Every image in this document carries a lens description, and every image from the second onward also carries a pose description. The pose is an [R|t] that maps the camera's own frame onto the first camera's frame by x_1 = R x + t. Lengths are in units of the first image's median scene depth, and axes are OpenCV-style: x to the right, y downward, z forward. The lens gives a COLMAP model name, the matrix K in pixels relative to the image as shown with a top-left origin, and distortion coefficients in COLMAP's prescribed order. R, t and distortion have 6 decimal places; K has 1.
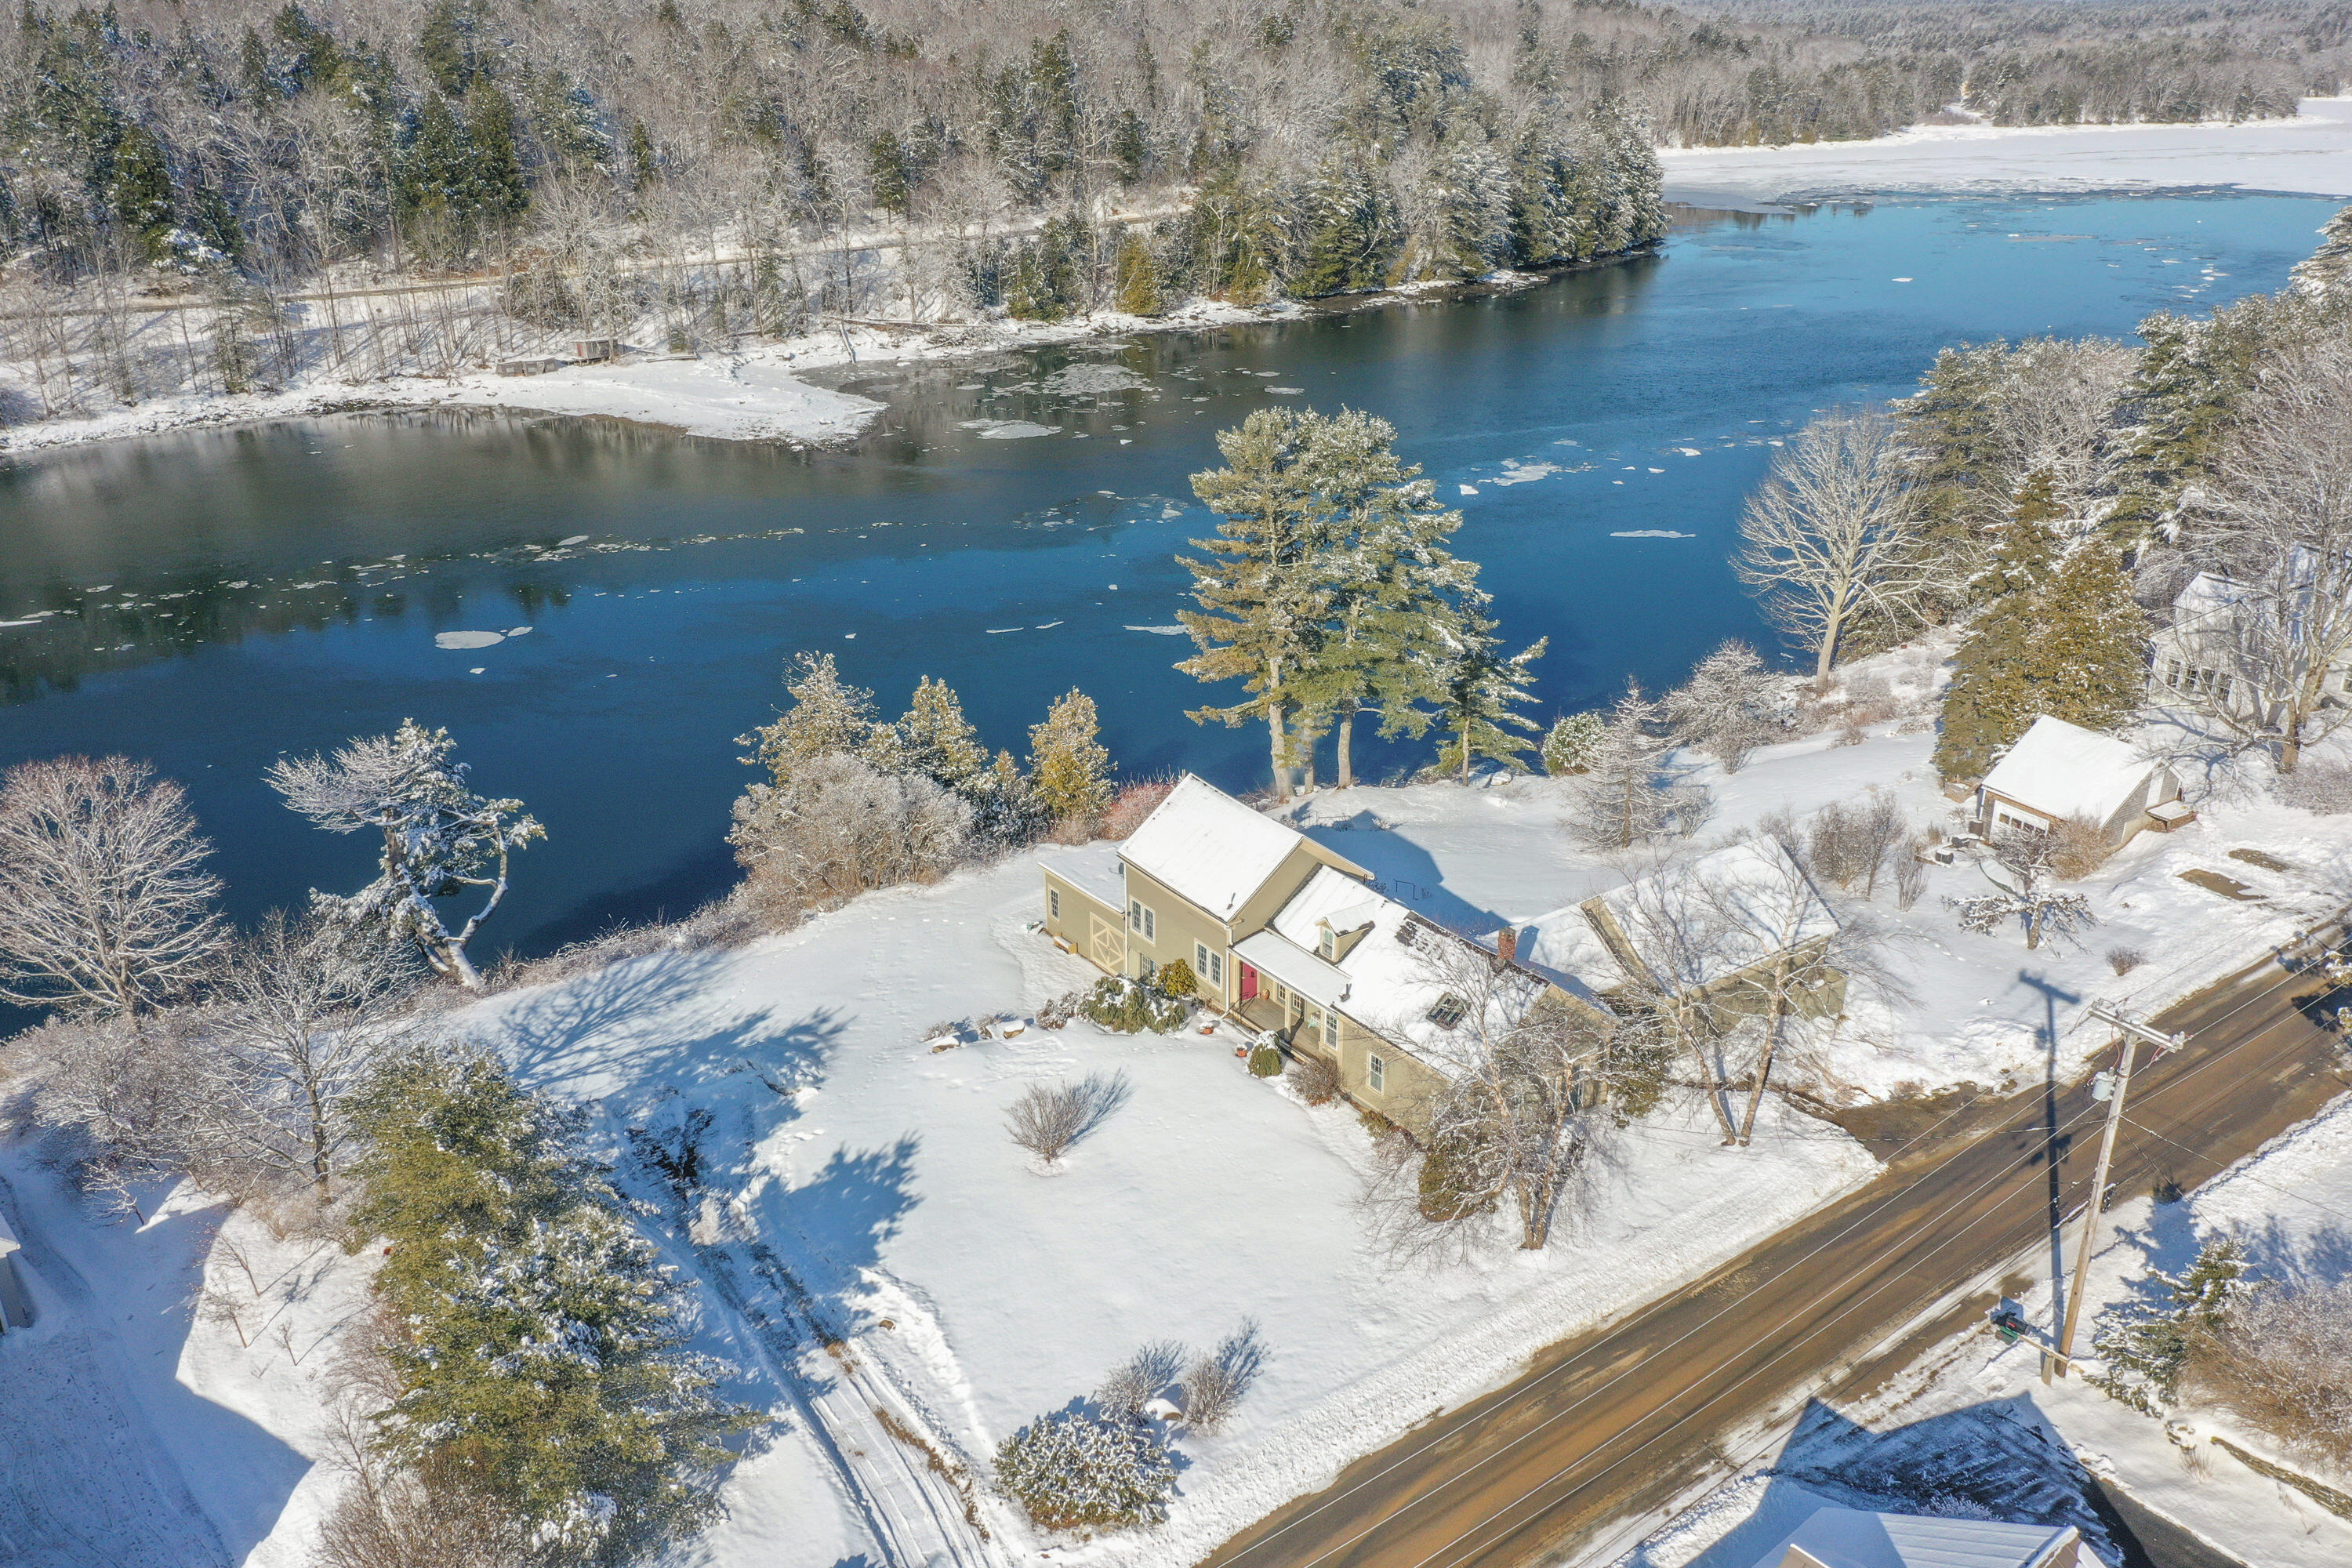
lens RADIAL K [[1859.9, 0, 1175.2], [0, 1859.9, 799.0], [0, 0, 1]] dist [-0.006369, 0.006067]
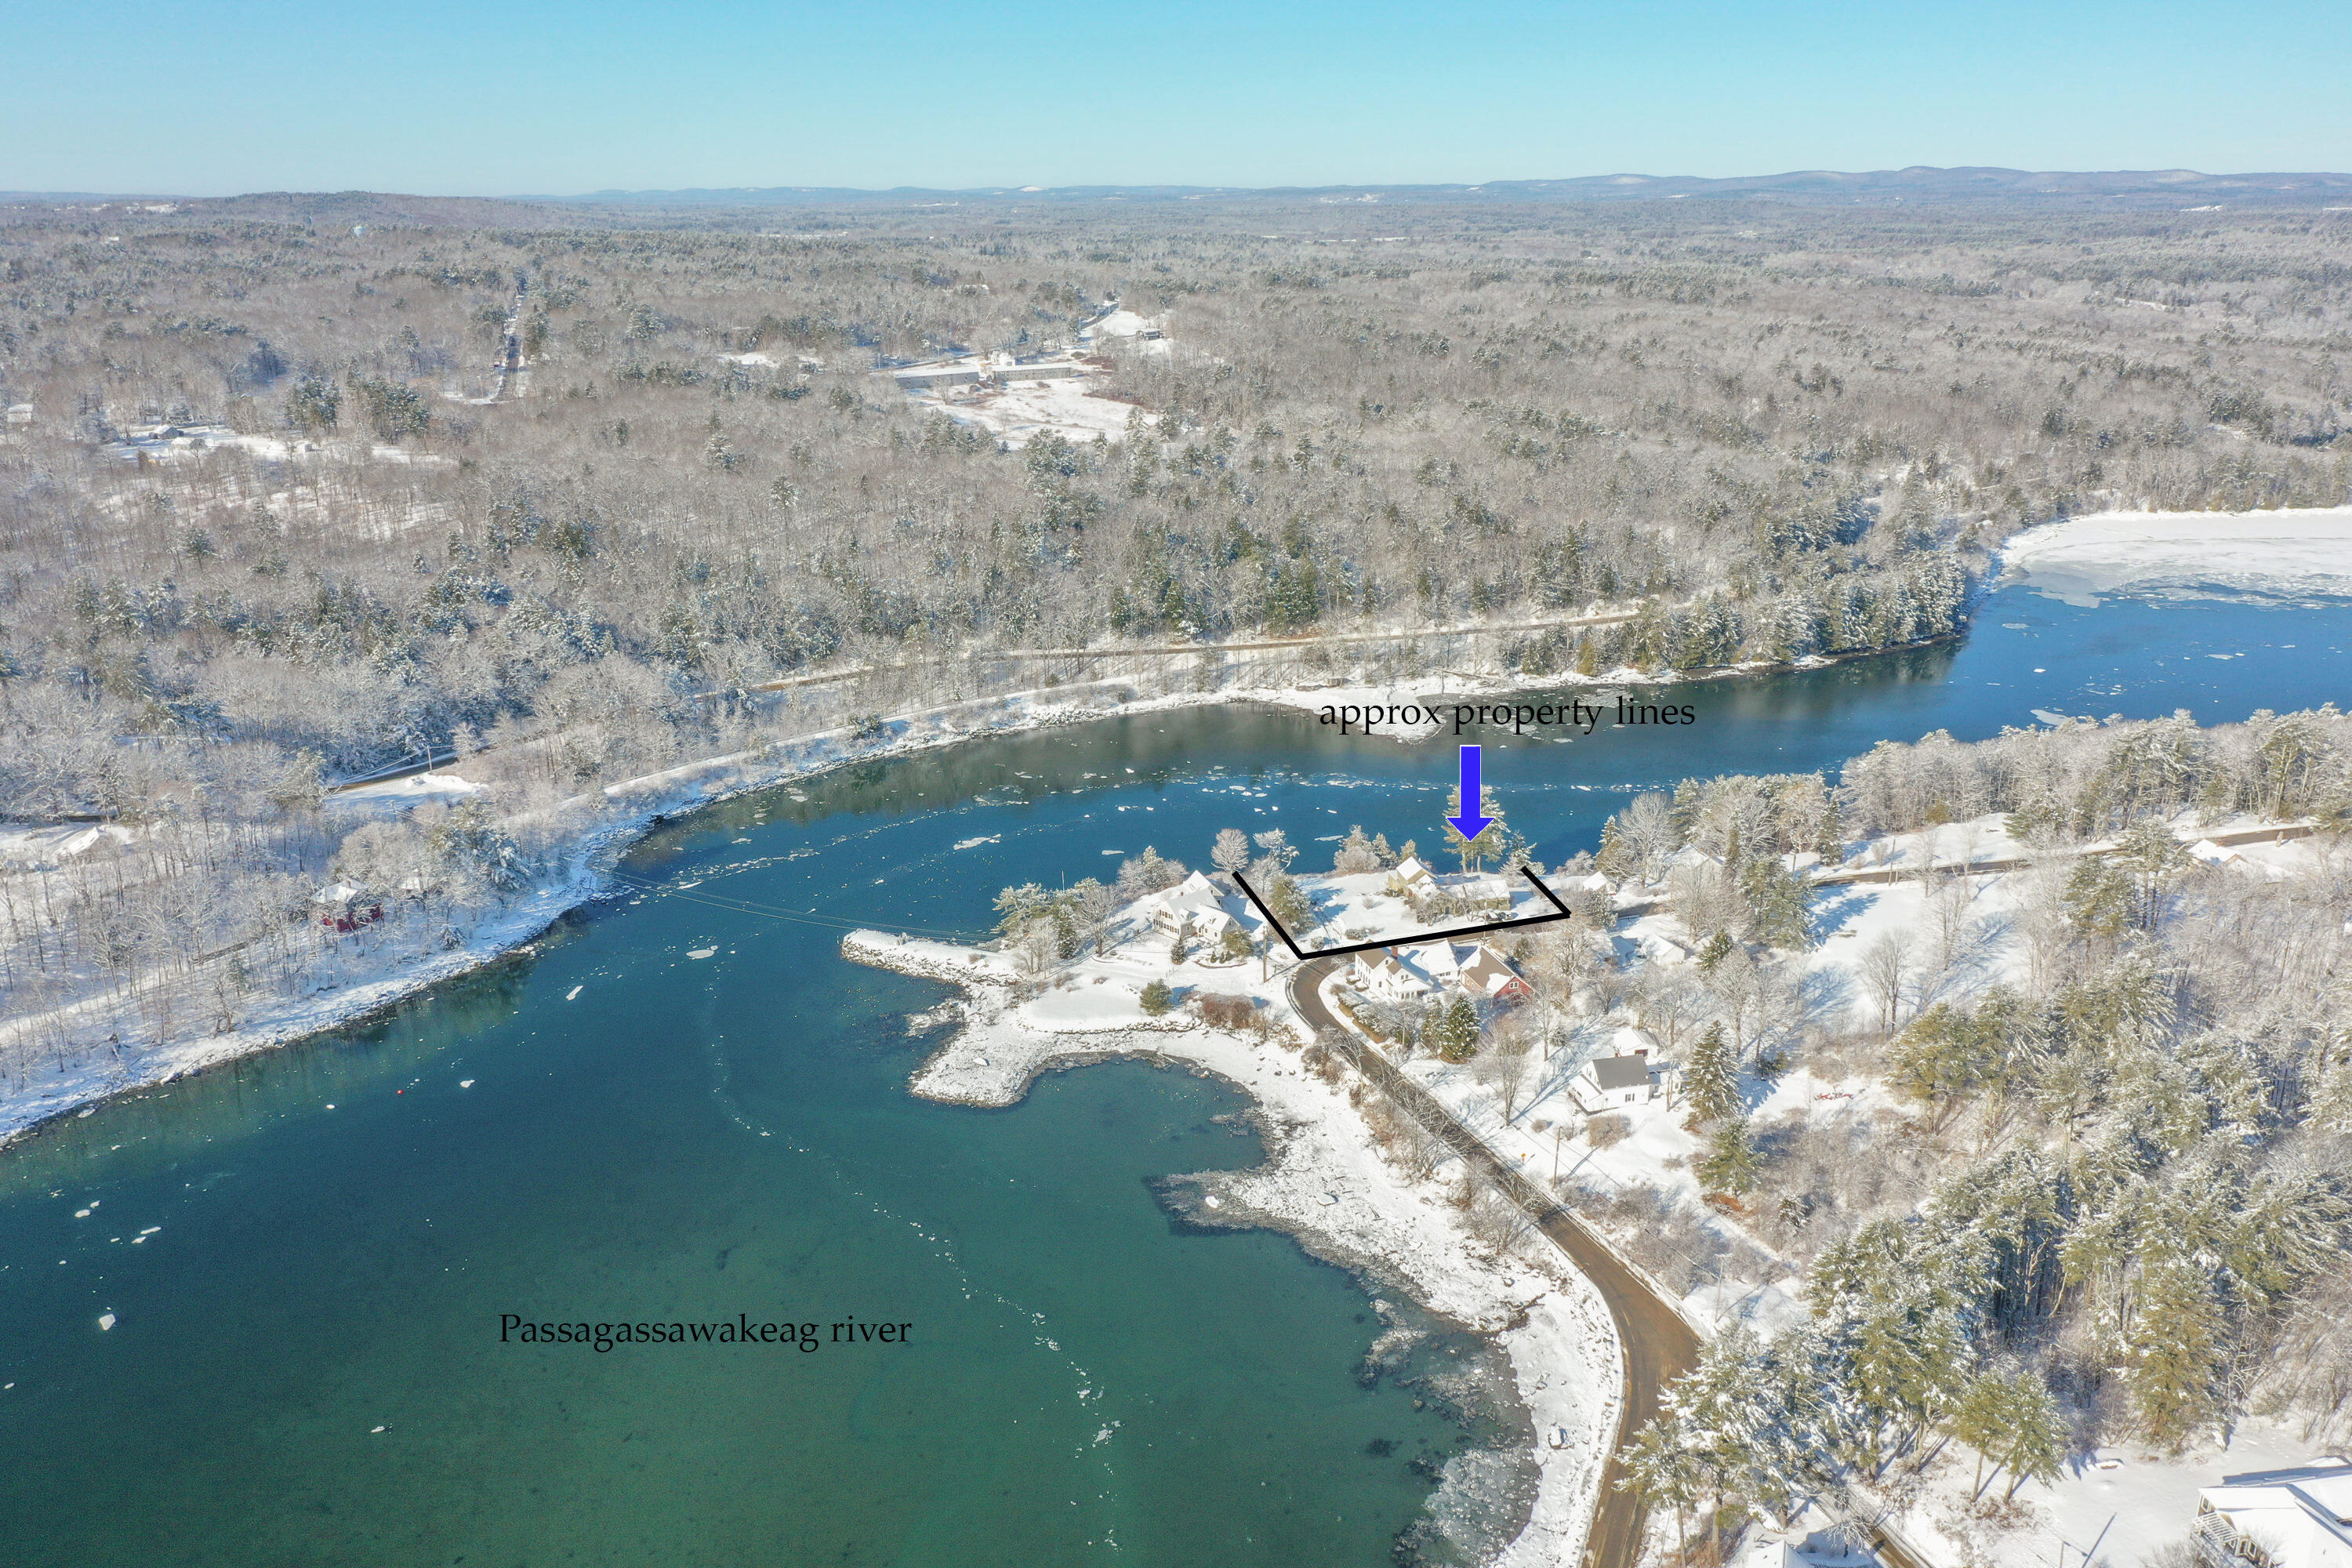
lens RADIAL K [[1859.9, 0, 1178.7], [0, 1859.9, 786.3], [0, 0, 1]] dist [-0.006369, 0.006067]
pose [[0.921650, 0.119328, -0.369217, 0.402683], [-0.149052, 0.987411, -0.052945, 0.051283], [0.358251, 0.103829, 0.927834, -1.280017]]
